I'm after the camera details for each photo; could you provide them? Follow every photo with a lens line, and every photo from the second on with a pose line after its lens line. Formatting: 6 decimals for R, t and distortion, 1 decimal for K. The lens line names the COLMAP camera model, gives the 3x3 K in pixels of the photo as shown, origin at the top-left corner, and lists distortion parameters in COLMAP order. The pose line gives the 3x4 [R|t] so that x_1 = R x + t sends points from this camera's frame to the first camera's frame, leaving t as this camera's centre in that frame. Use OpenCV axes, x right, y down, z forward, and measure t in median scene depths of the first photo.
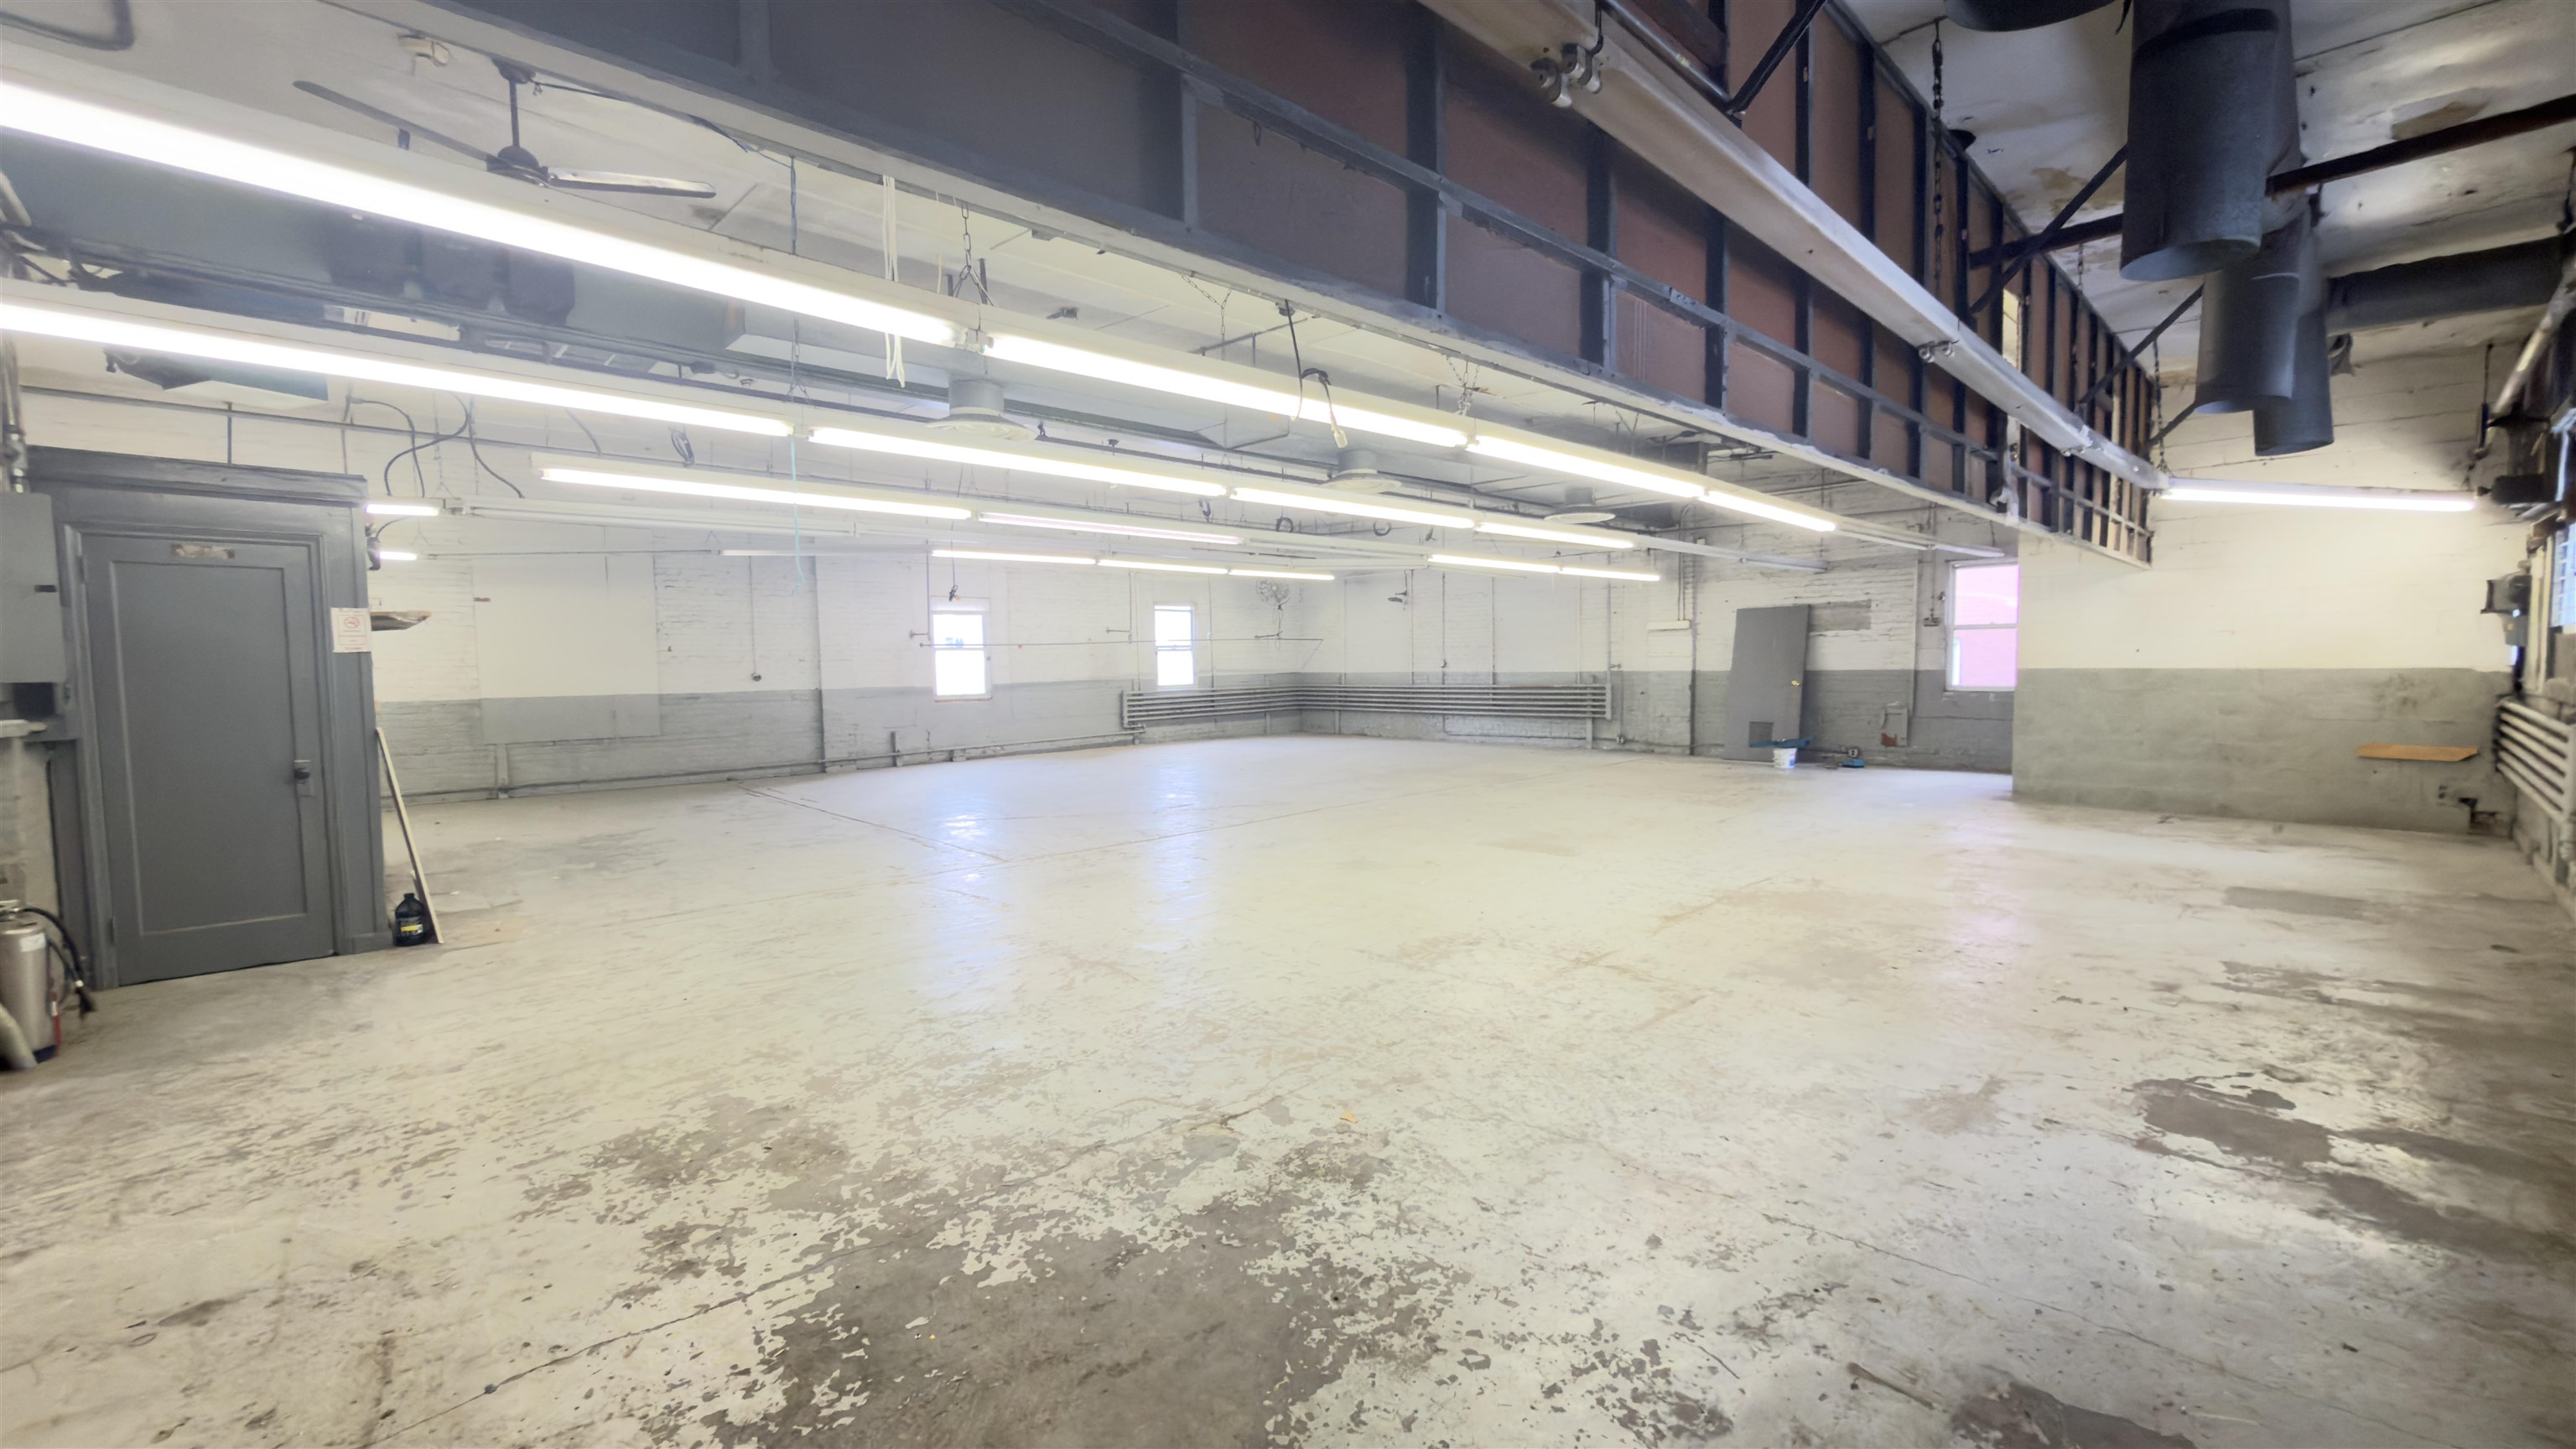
lens RADIAL K [[1028.6, 0, 1290.0], [0, 1028.6, 720.8], [0, 0, 1]] dist [-0.000207, 0.000132]
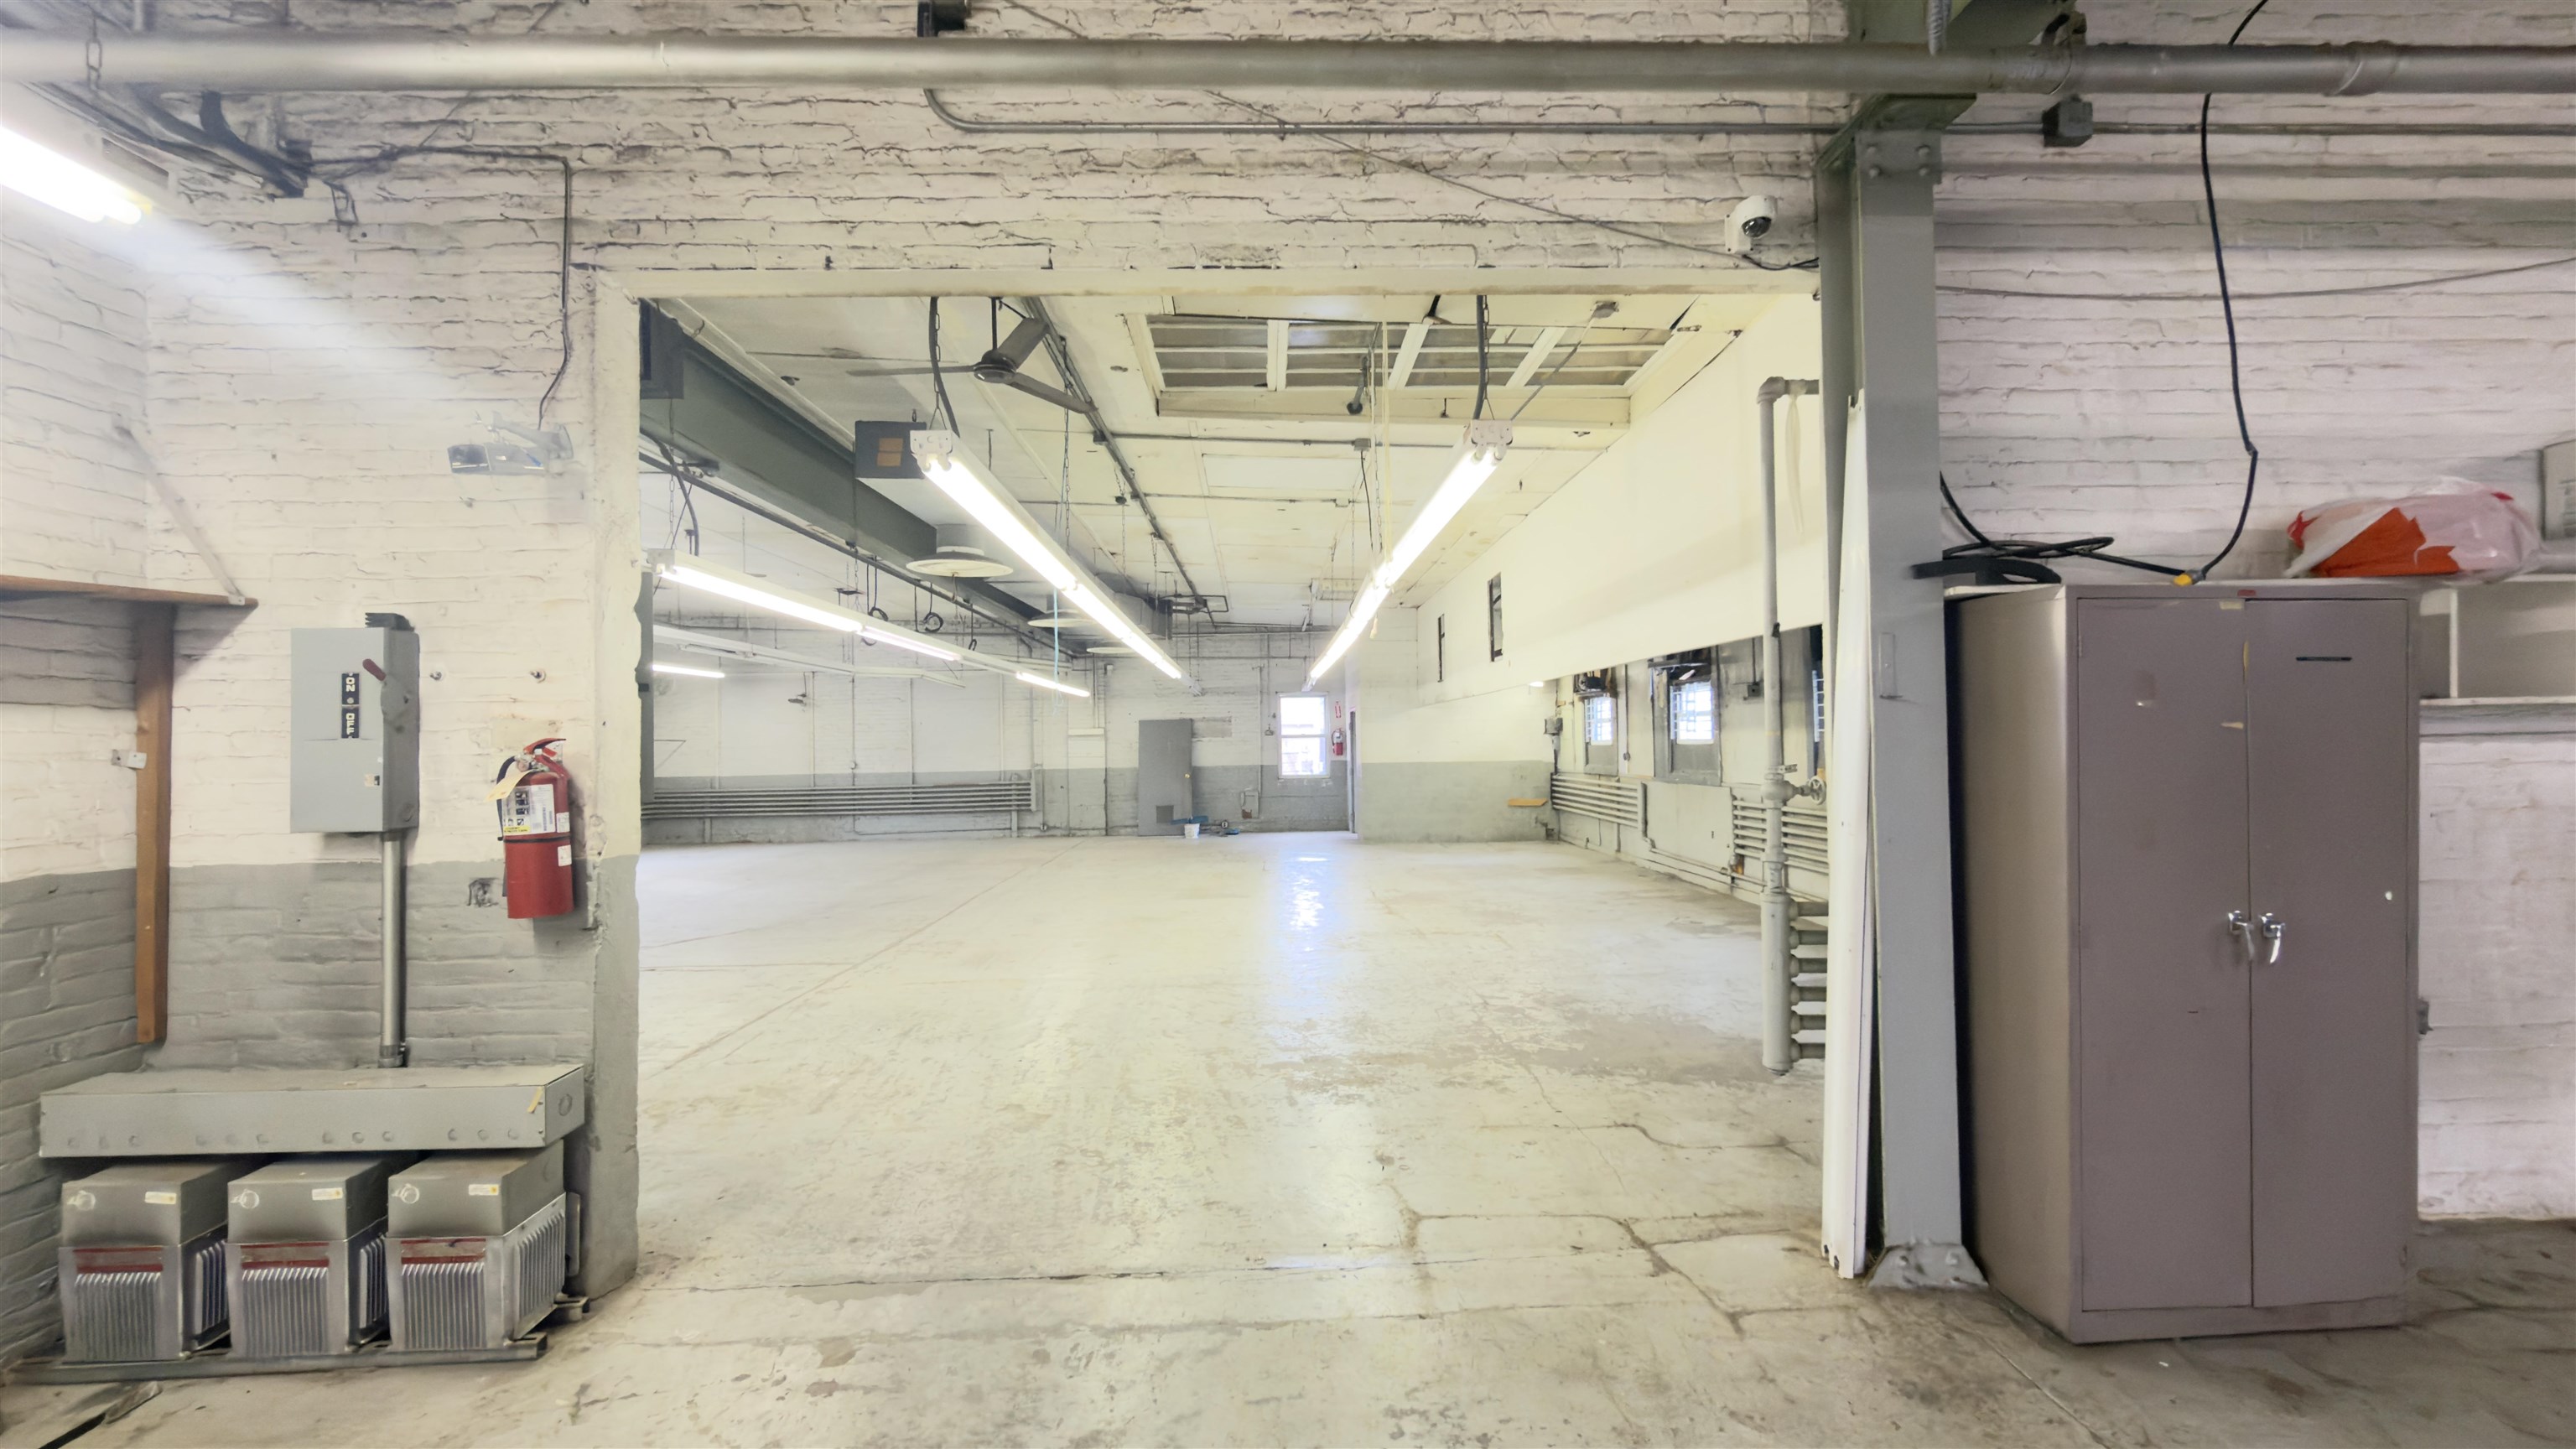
lens RADIAL K [[1028.6, 0, 1291.0], [0, 1028.6, 732.4], [0, 0, 1]] dist [-0.000207, 0.000132]
pose [[0.668601, 0.010222, 0.743551, -0.411101], [0.052084, 0.996806, -0.060537, -0.004338], [-0.741795, 0.079202, 0.665933, -0.009877]]
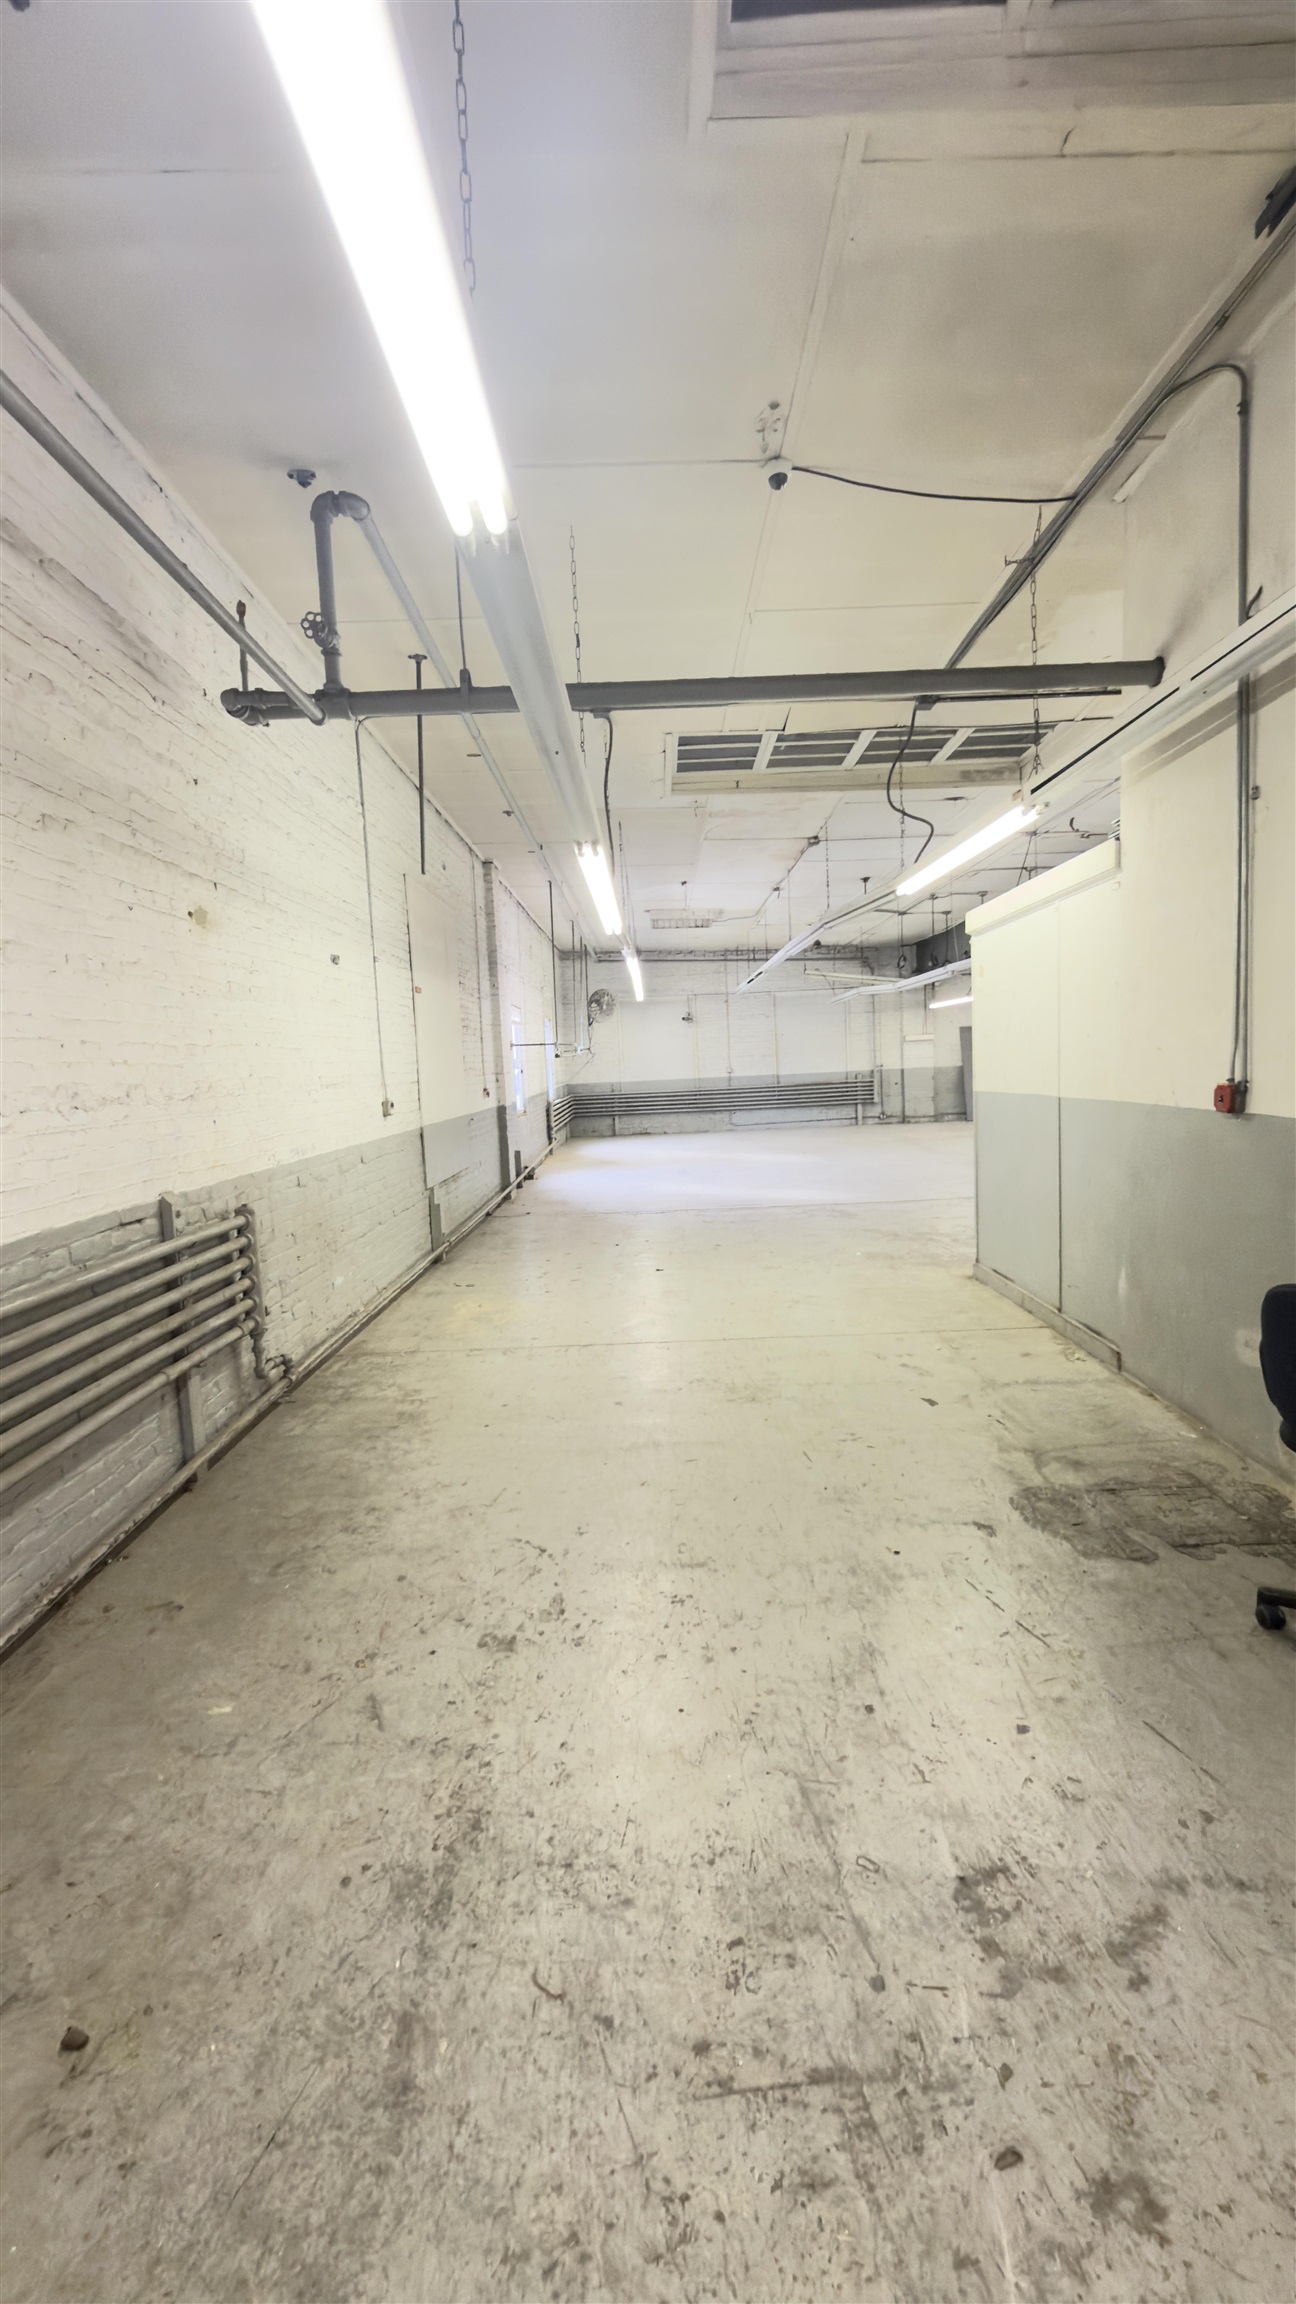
lens RADIAL K [[920.0, 0, 640.6], [0, 920.0, 1150.8], [0, 0, 1]] dist [-0.000207, 0.000132]
pose [[0.707763, -0.073311, 0.702635, -0.942947], [0.077175, 0.996672, 0.026252, 0.007035], [-0.702221, 0.035646, 0.711066, 0.346861]]
